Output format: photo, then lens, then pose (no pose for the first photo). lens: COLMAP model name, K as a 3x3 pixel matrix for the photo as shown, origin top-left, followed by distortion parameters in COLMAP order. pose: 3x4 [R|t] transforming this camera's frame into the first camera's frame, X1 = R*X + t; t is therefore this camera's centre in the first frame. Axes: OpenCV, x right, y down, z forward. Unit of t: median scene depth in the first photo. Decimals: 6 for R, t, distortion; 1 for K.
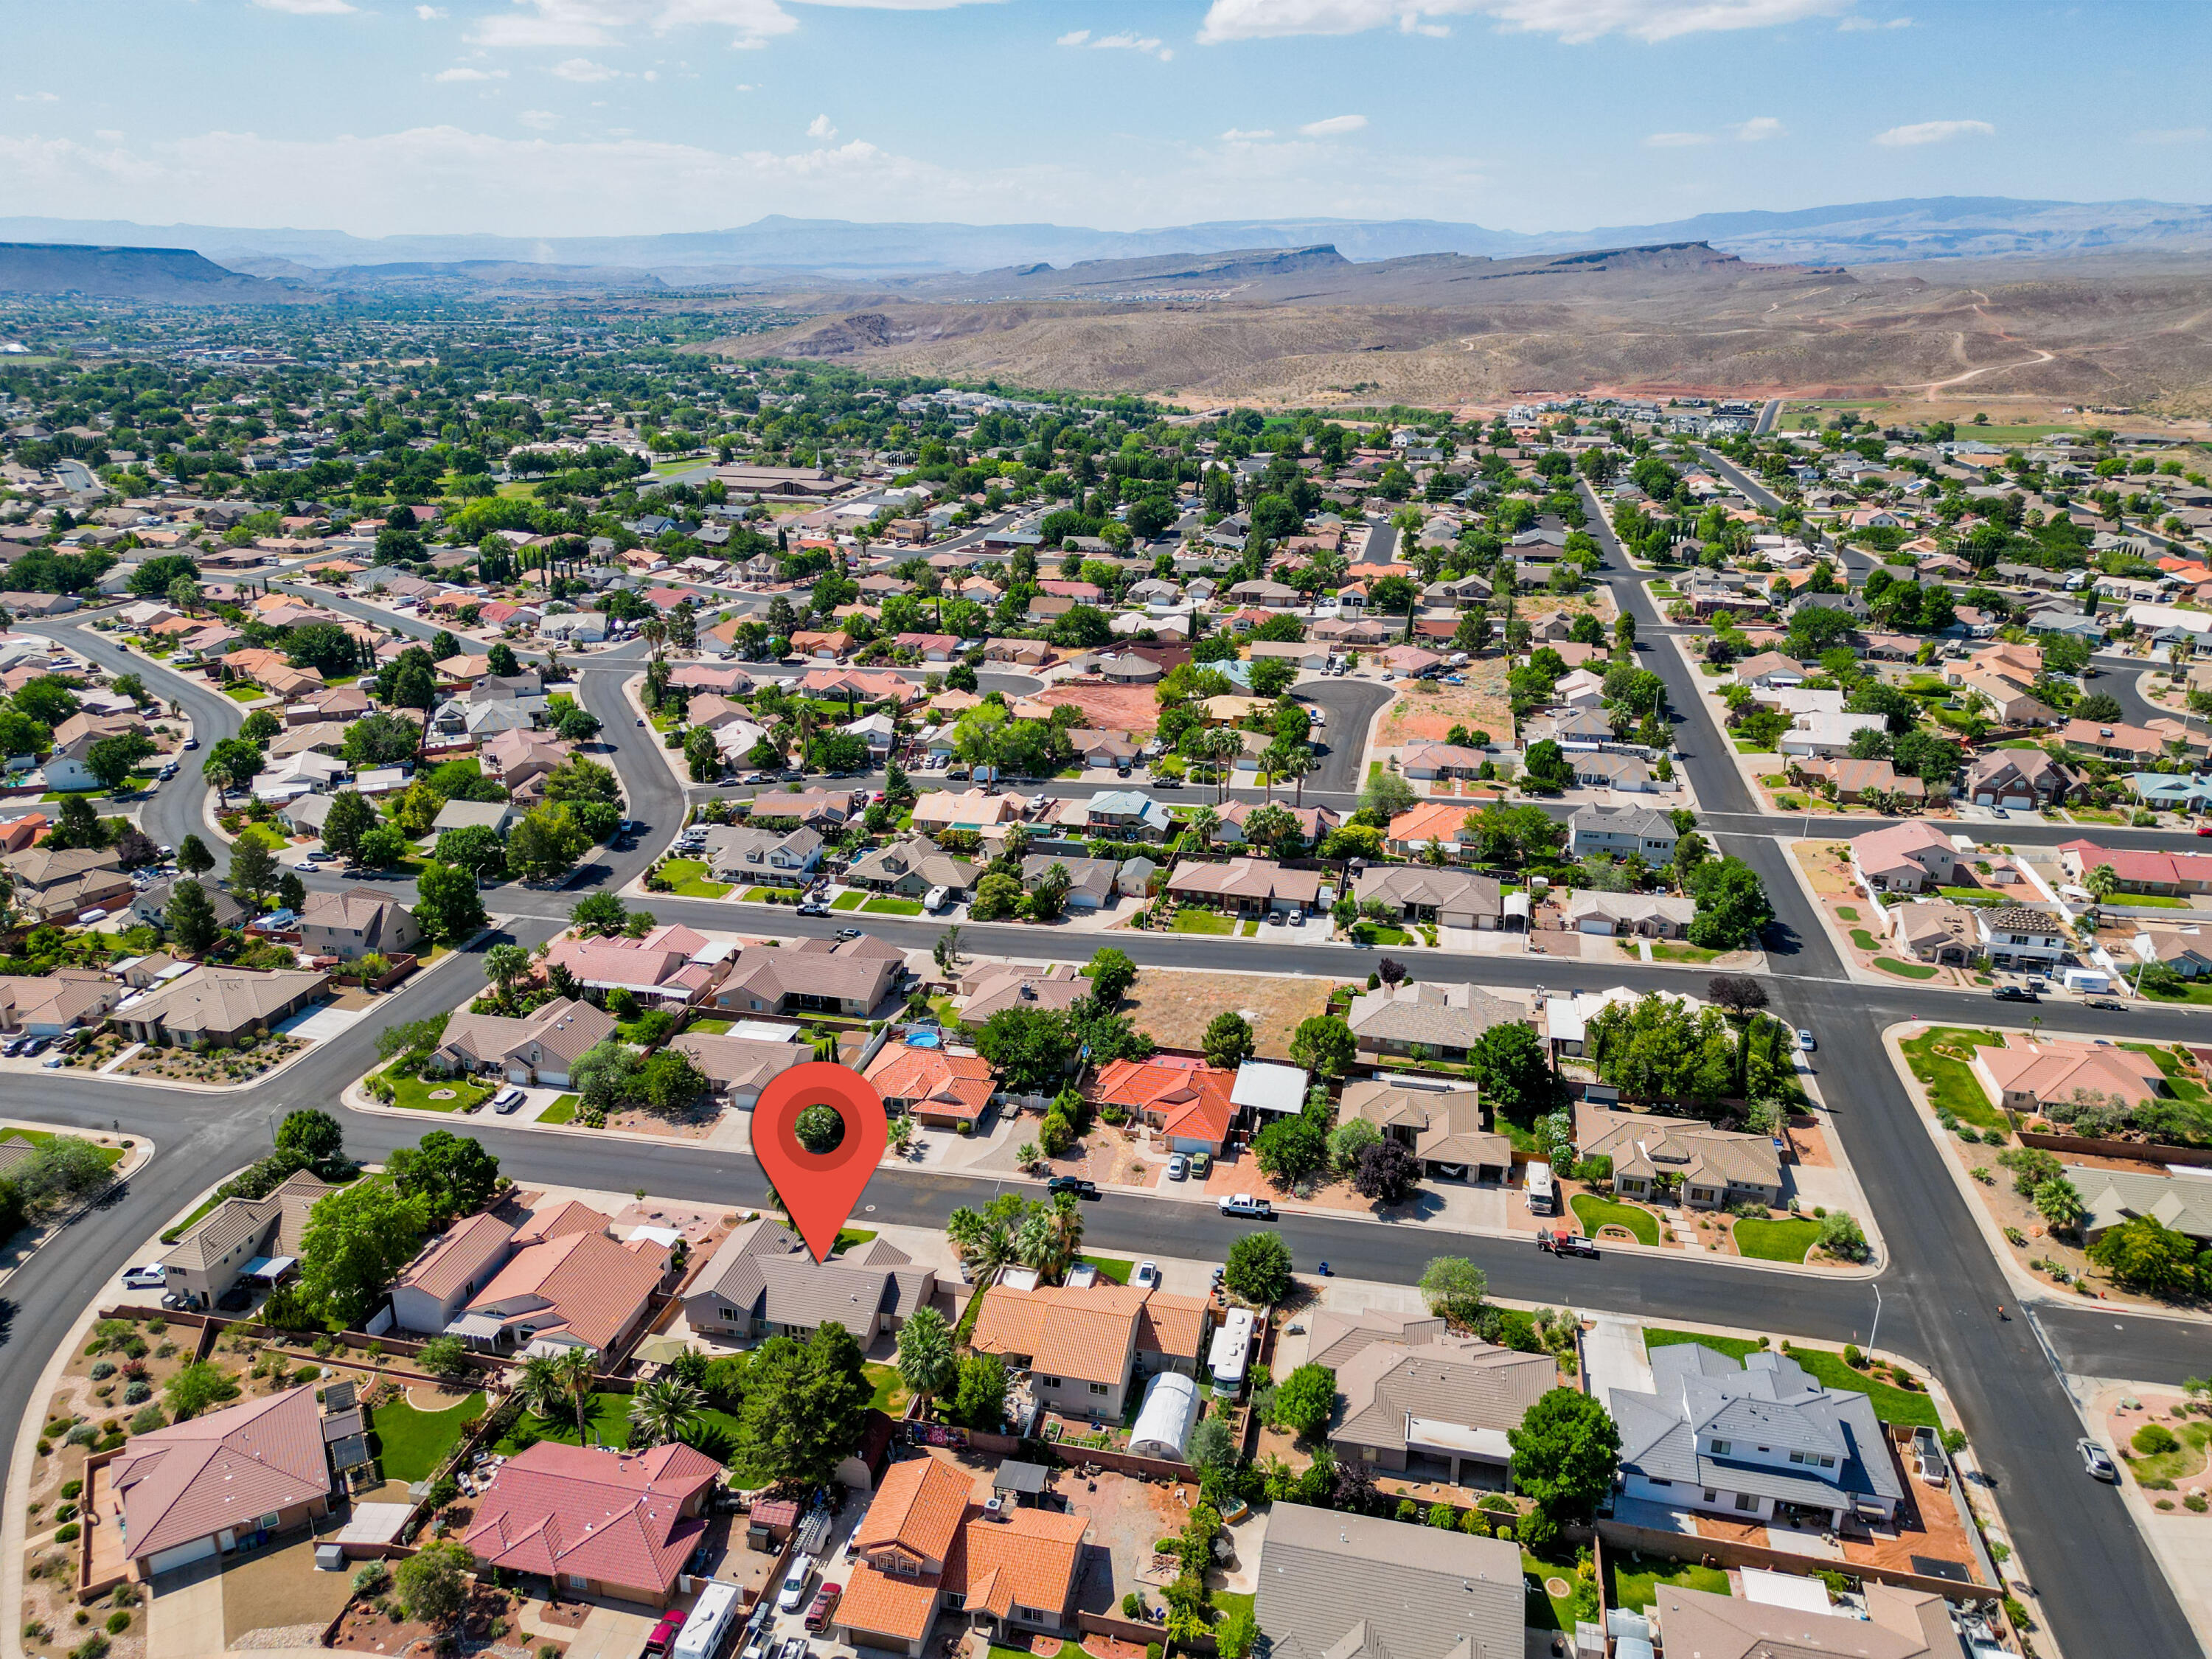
lens RADIAL K [[1551.1, 0, 1103.3], [0, 1551.1, 805.8], [0, 0, 1]] dist [0.097771, -0.113326]
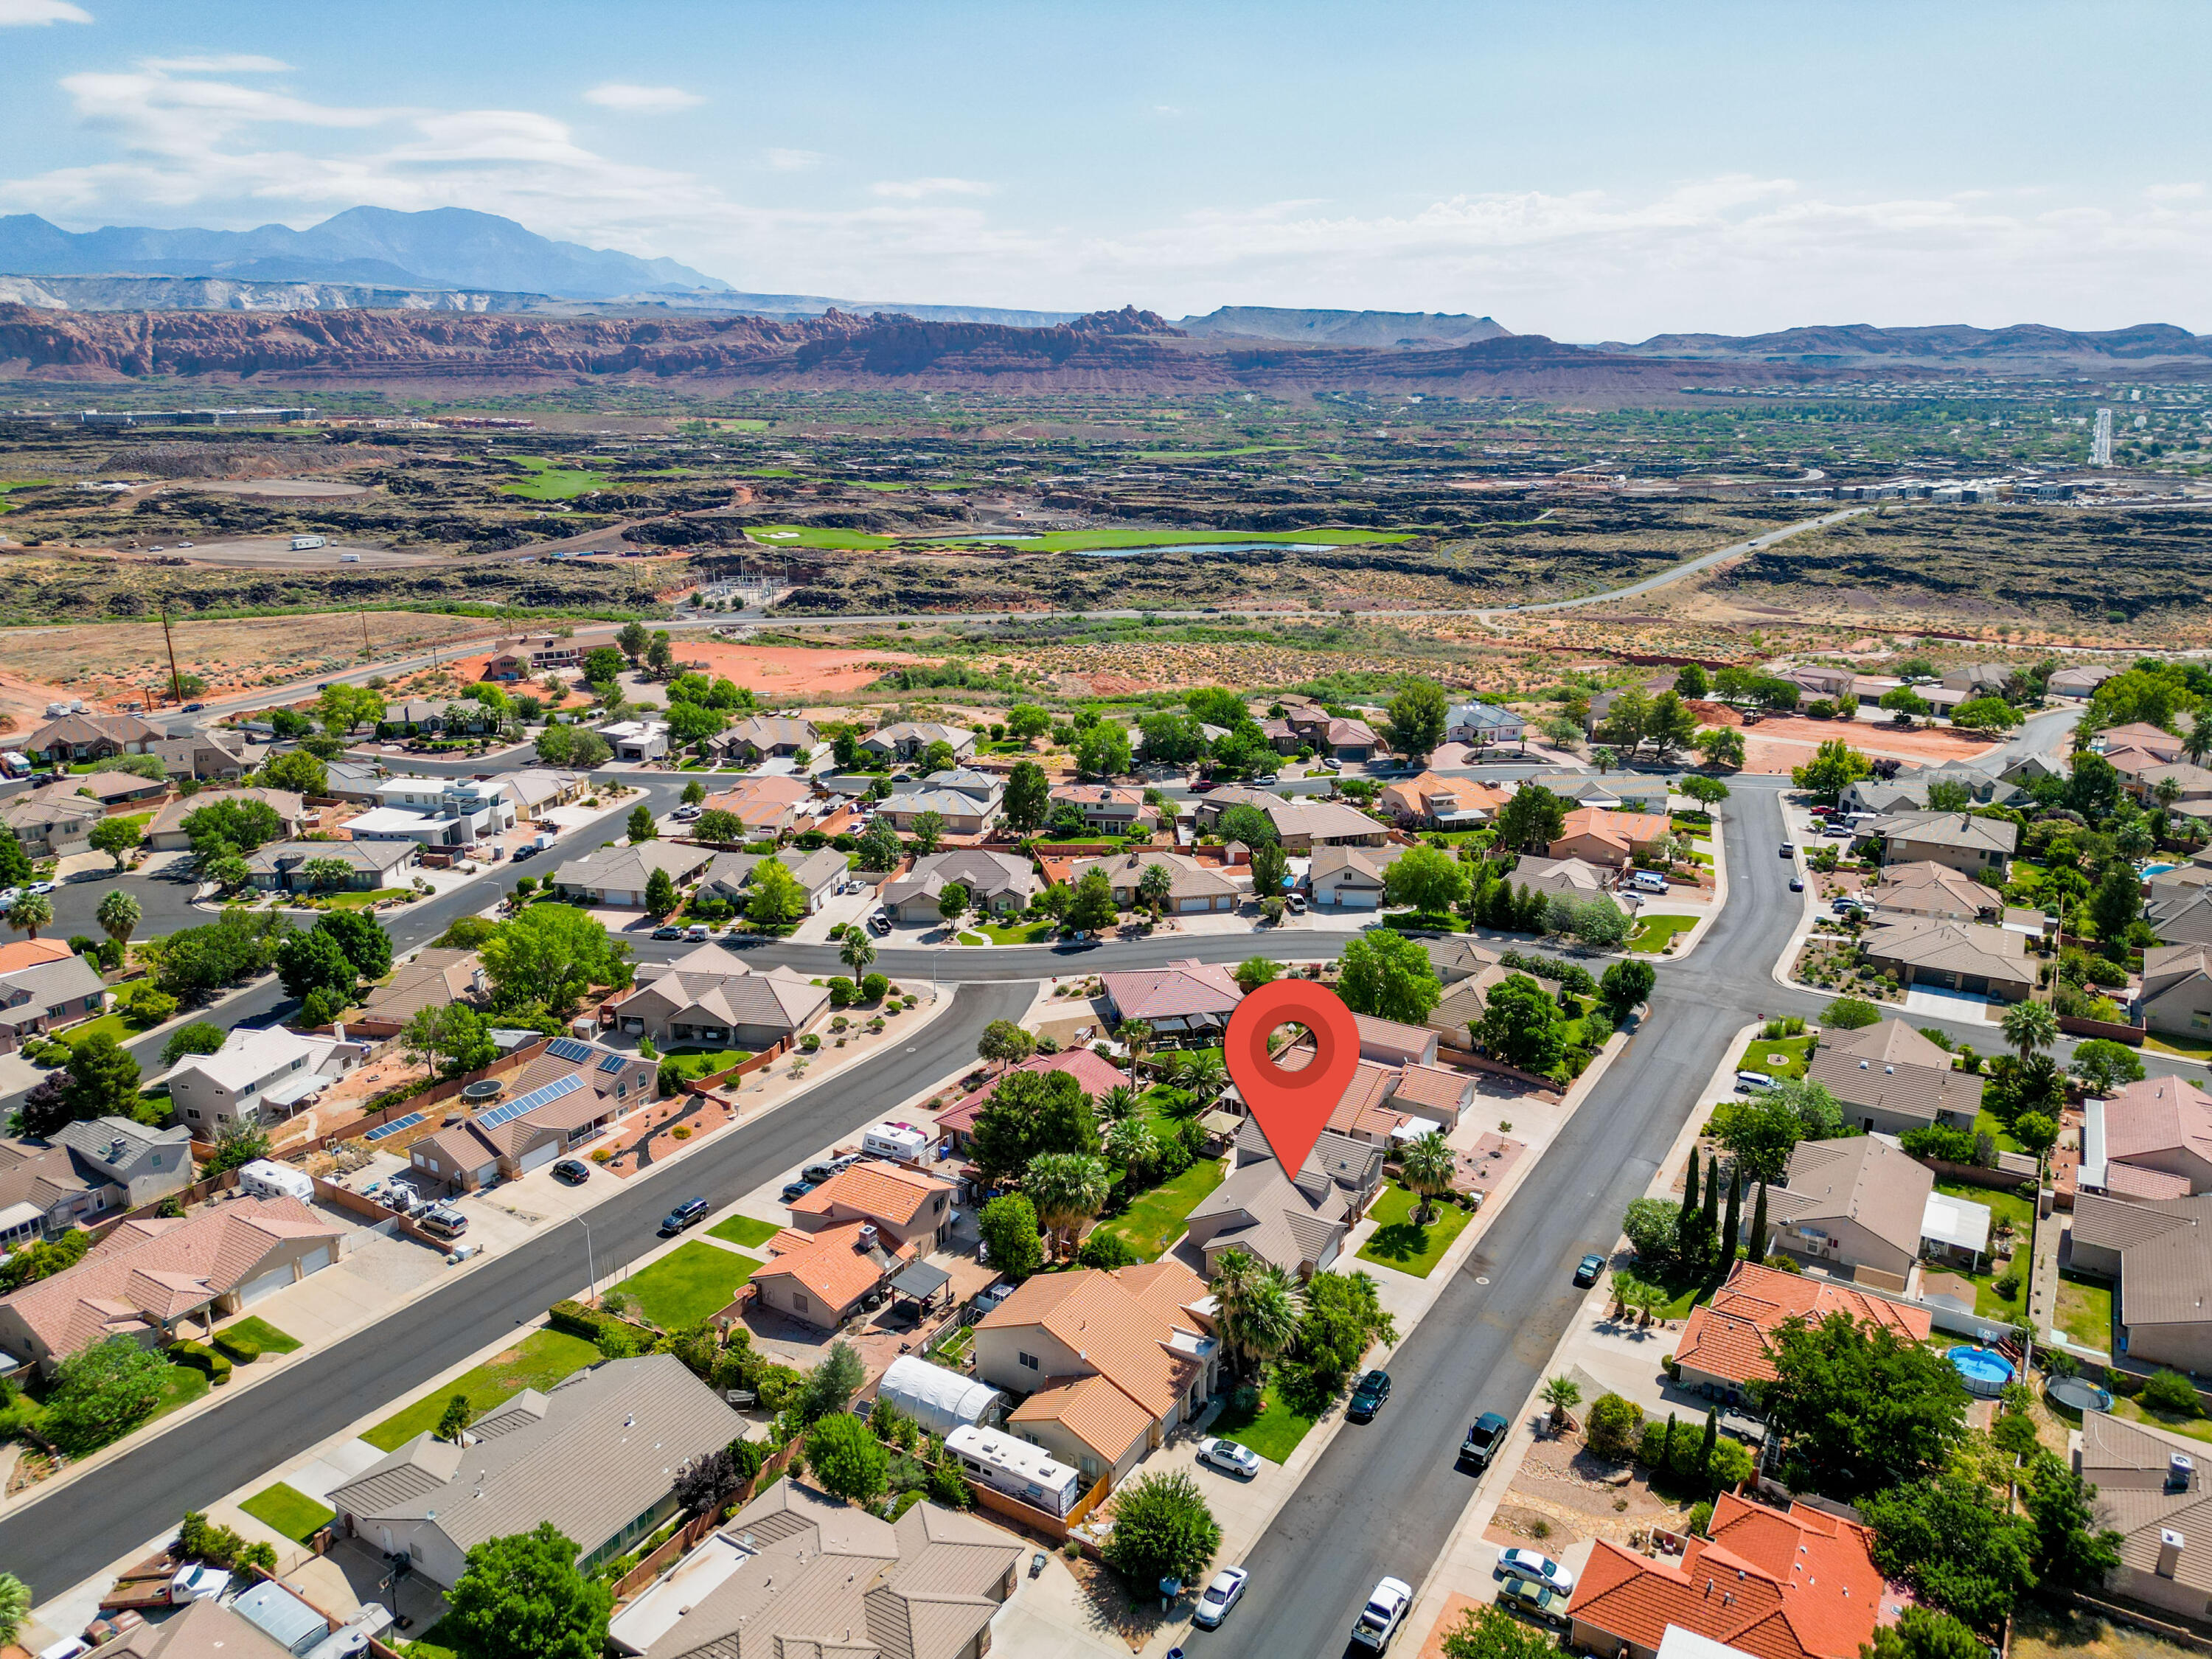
lens RADIAL K [[1551.1, 0, 1103.3], [0, 1551.1, 805.8], [0, 0, 1]] dist [0.097771, -0.113326]
pose [[-0.328231, 0.246399, -0.911895, 0.395134], [-0.305018, 0.886017, 0.349196, -0.113439], [0.893996, 0.392762, -0.215662, 0.650165]]
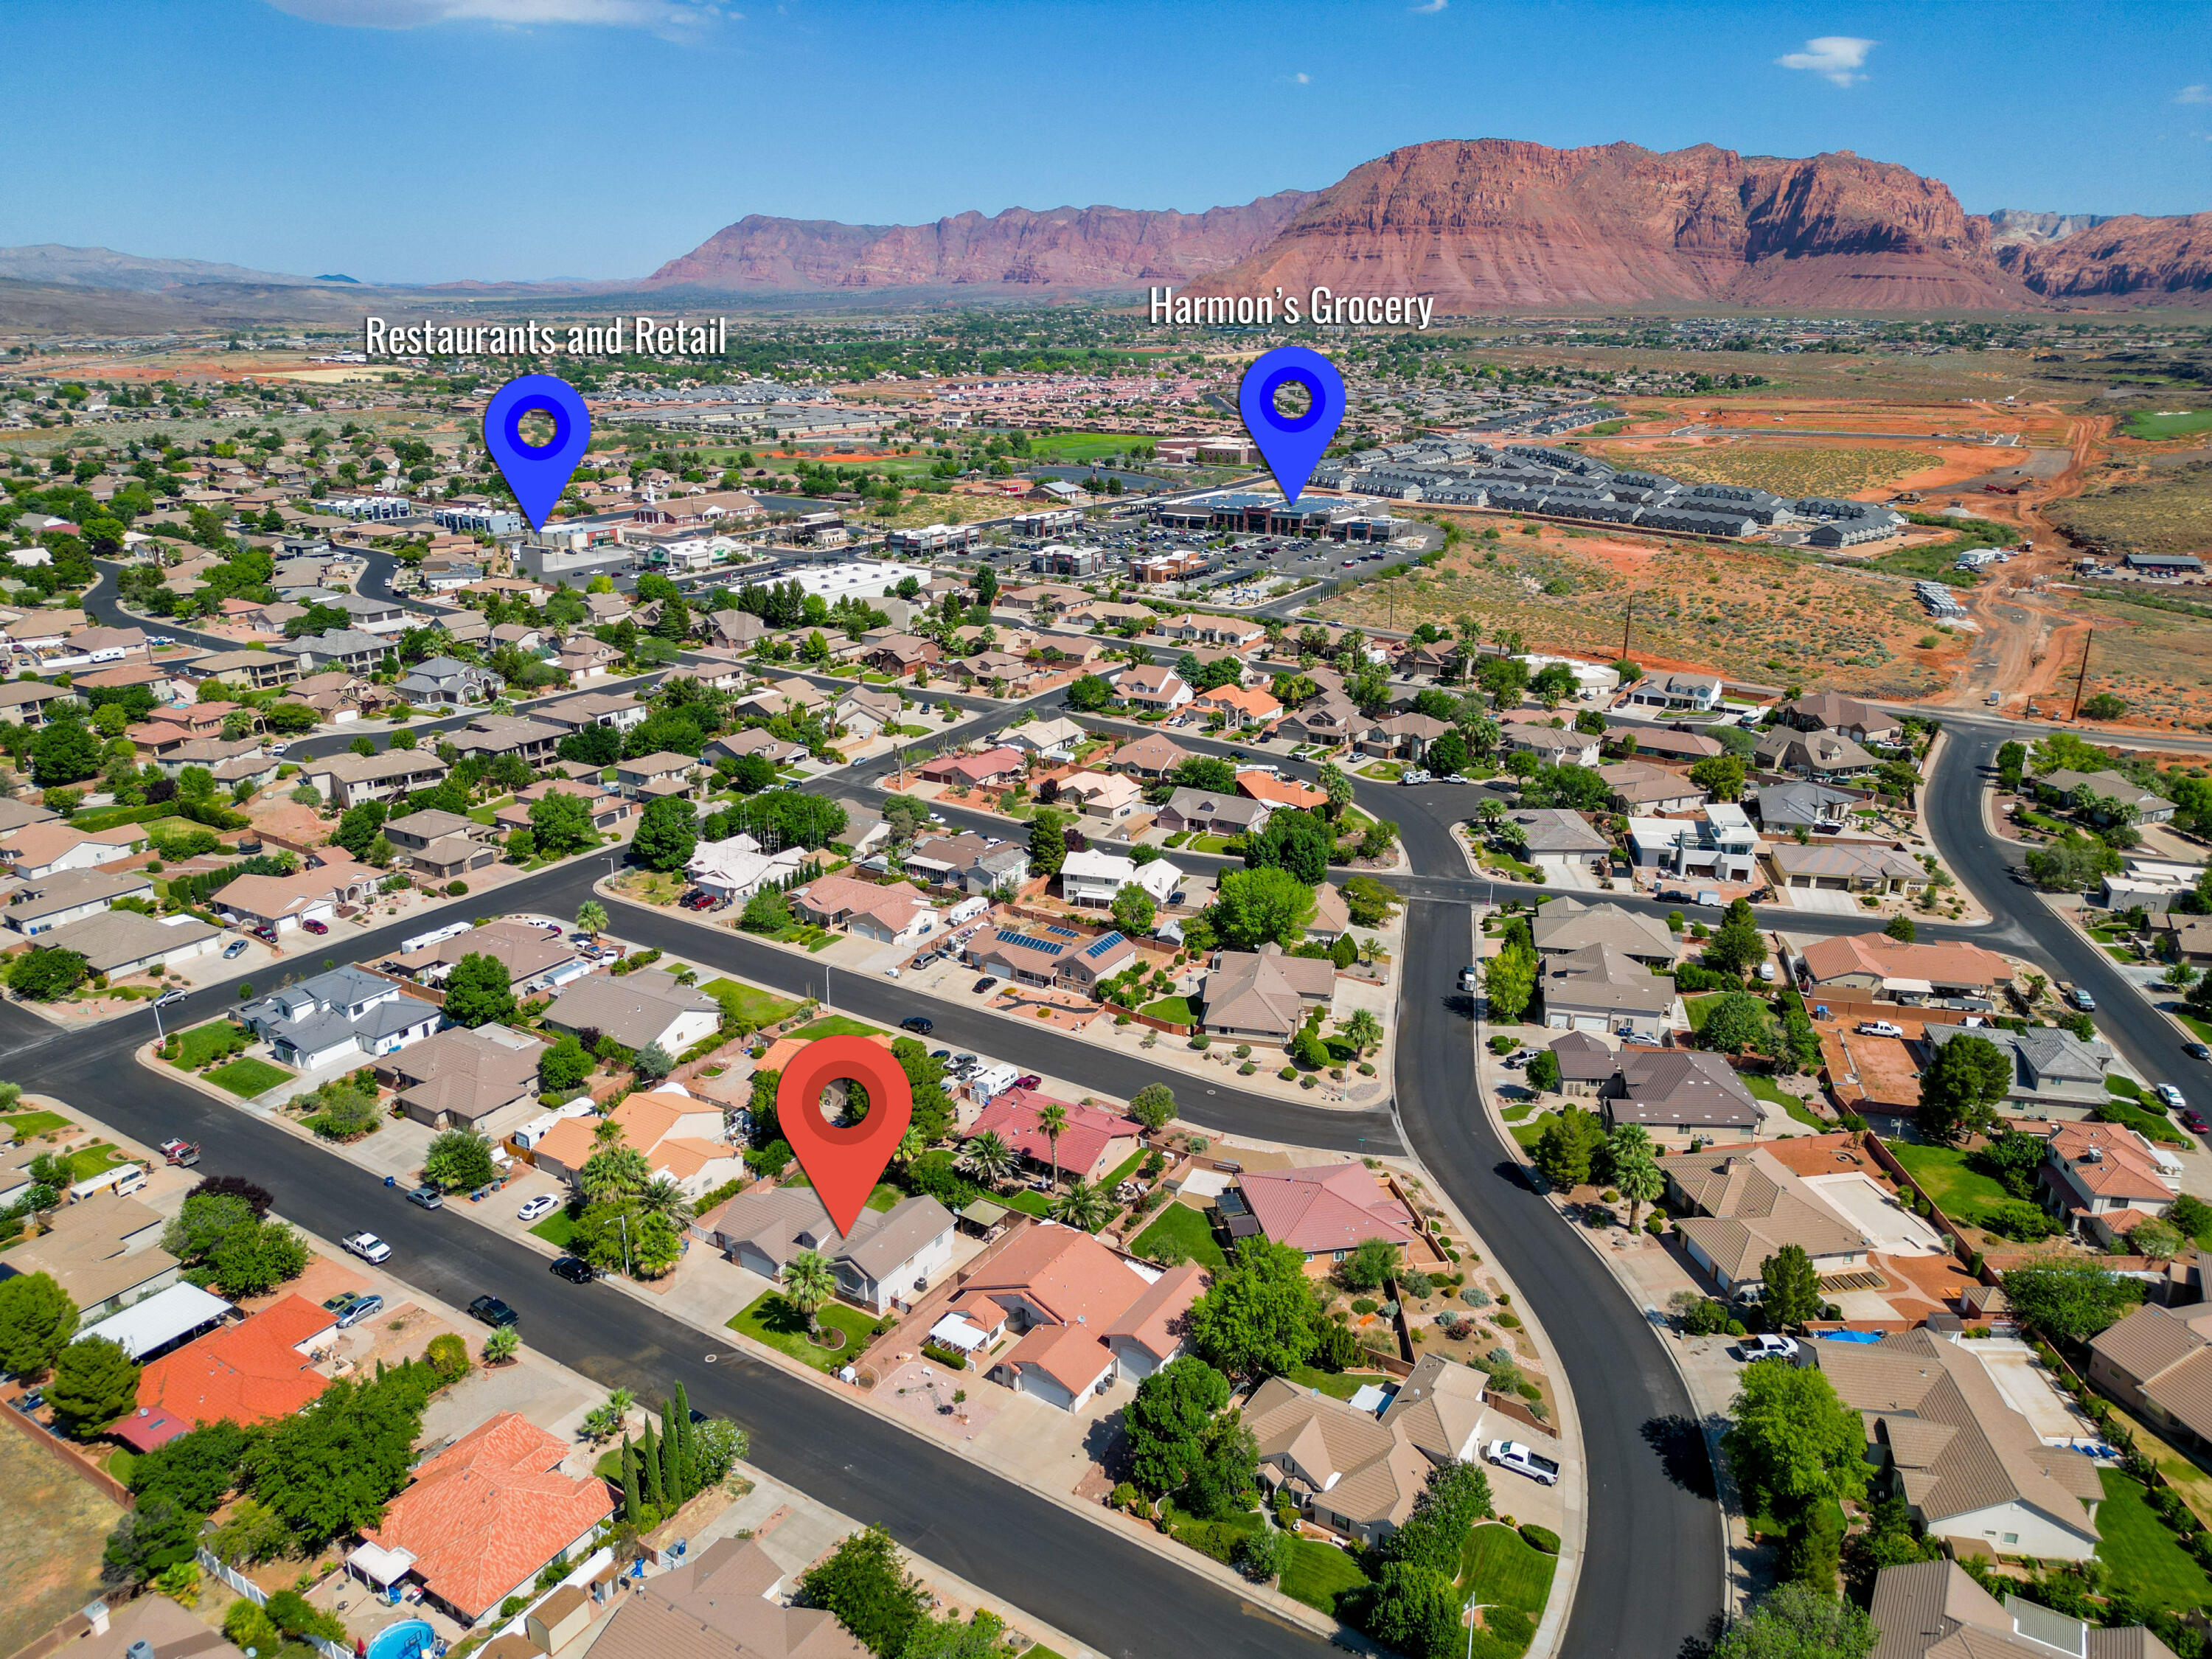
lens RADIAL K [[1544.8, 0, 1100.4], [0, 1544.8, 826.8], [0, 0, 1]] dist [0.079747, -0.078961]
pose [[-0.939977, -0.111866, 0.322382, -0.411527], [0.106655, 0.801095, 0.588958, -0.316134], [-0.324143, 0.587990, -0.741080, 0.989815]]
